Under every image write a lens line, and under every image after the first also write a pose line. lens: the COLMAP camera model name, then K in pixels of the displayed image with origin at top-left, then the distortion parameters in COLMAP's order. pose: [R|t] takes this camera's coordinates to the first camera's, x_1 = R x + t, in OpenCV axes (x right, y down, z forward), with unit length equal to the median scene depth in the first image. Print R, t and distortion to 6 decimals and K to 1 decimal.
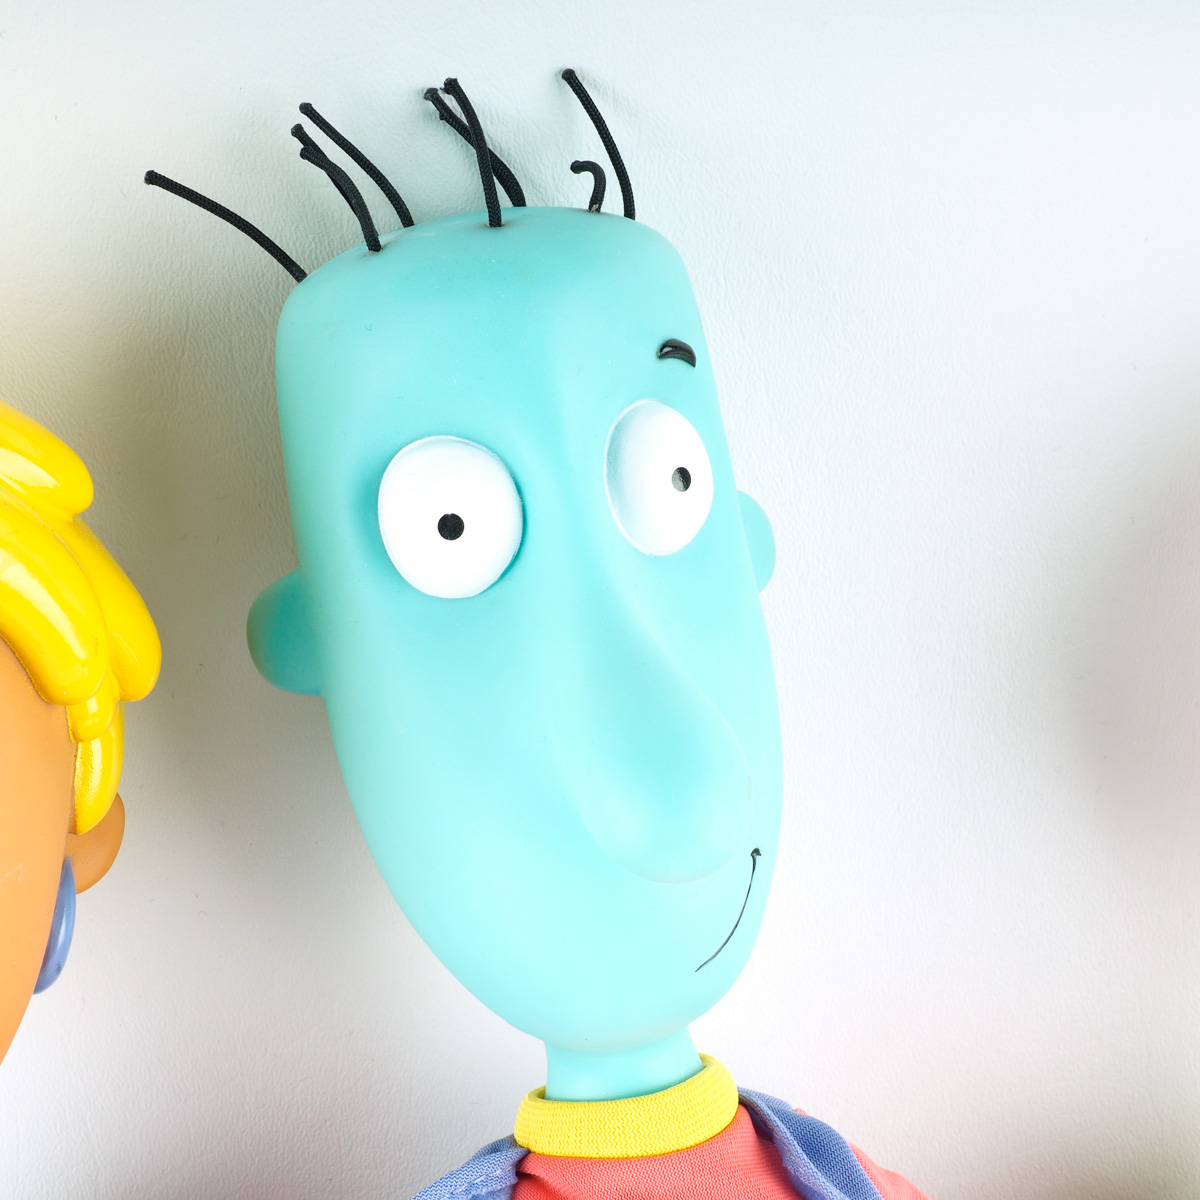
lens RADIAL K [[1720.6, 0, 600.5], [0, 1720.6, 589.9], [0, 0, 1]] dist [0.001041, 0.000000]
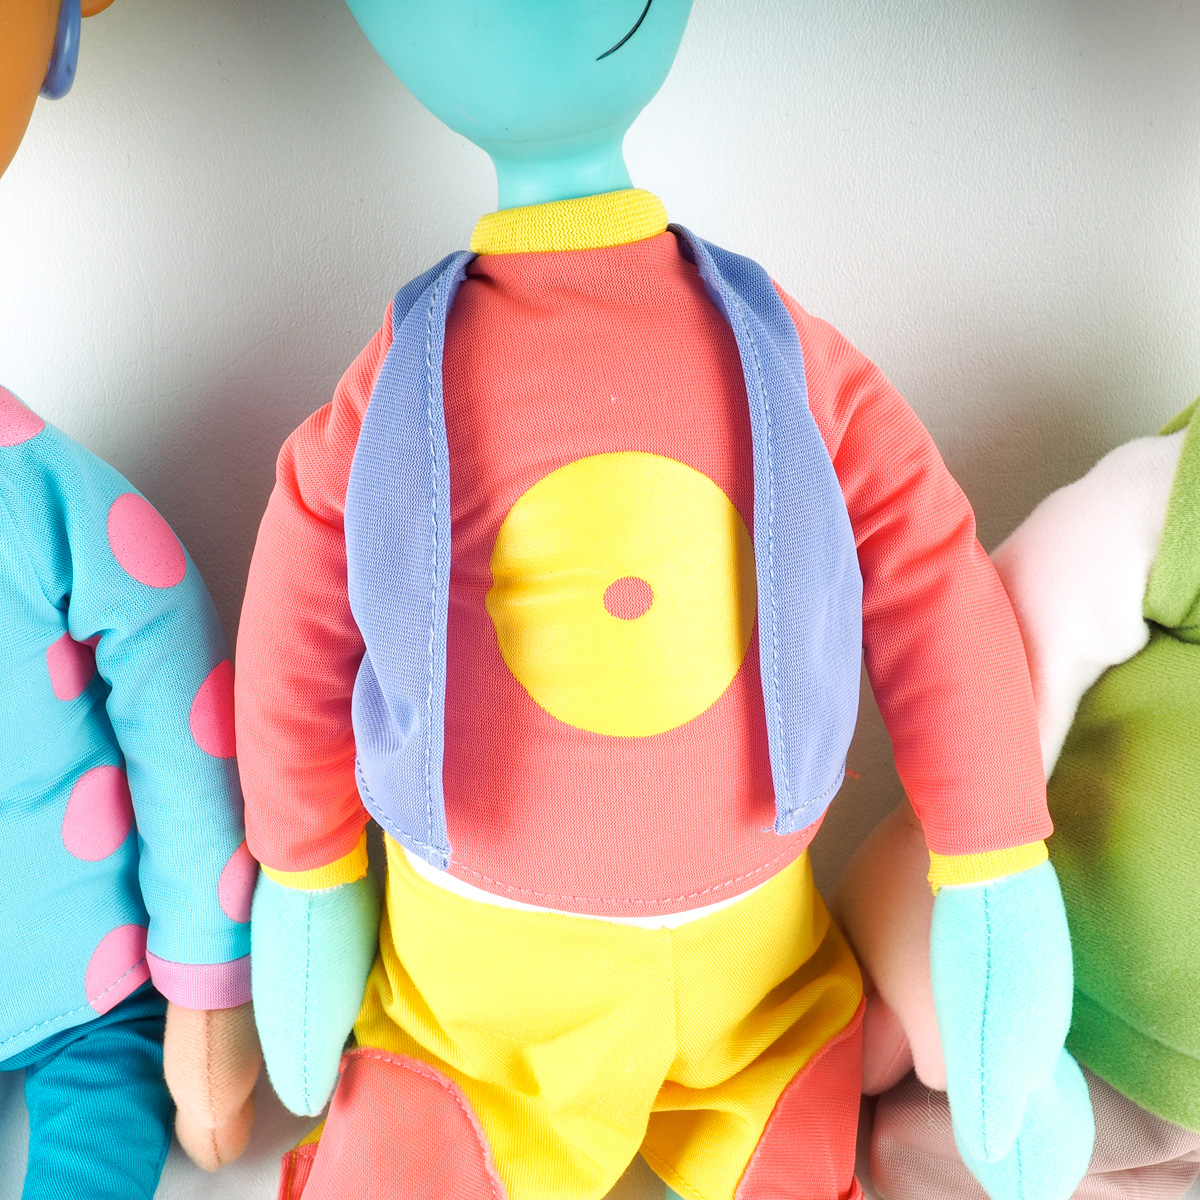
lens RADIAL K [[1720.6, 0, 599.9], [0, 1720.6, 596.2], [0, 0, 1]] dist [0.001041, 0.000000]
pose [[0.991440, 0.056821, -0.117553, 0.156760], [-0.019111, 0.953795, 0.299850, 0.163659], [0.129160, -0.295037, 0.946716, -0.124230]]
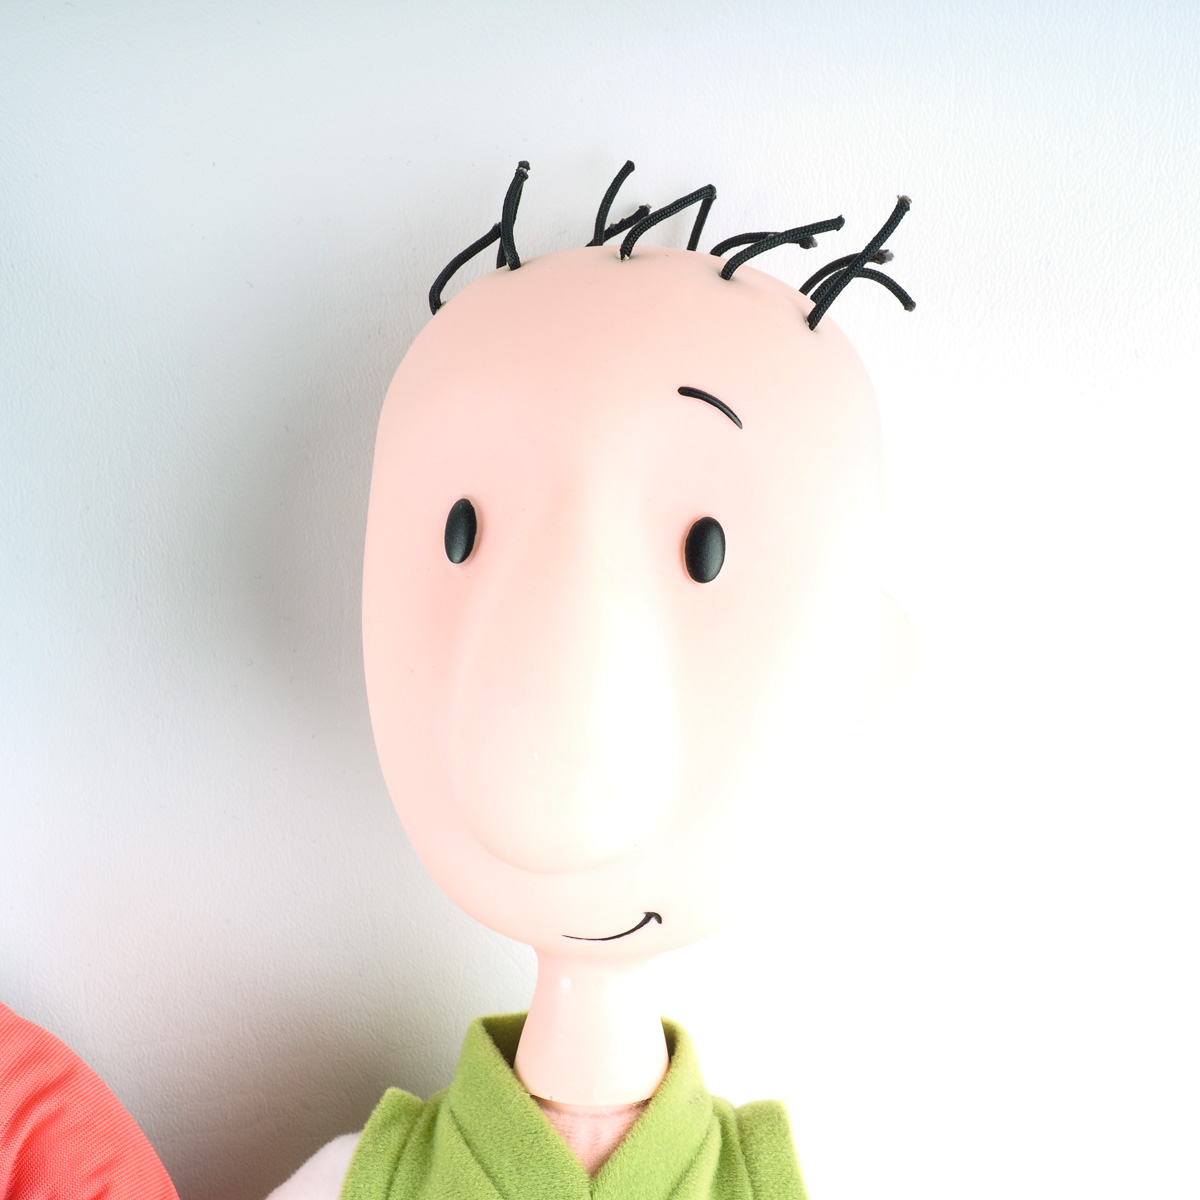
lens RADIAL K [[1720.6, 0, 596.0], [0, 1720.6, 597.8], [0, 0, 1]] dist [0.001041, 0.000000]
pose [[0.994494, -0.019183, -0.103025, 0.608494], [0.025558, 0.997815, 0.060924, 0.004117], [0.101631, -0.063222, 0.992811, -0.044255]]
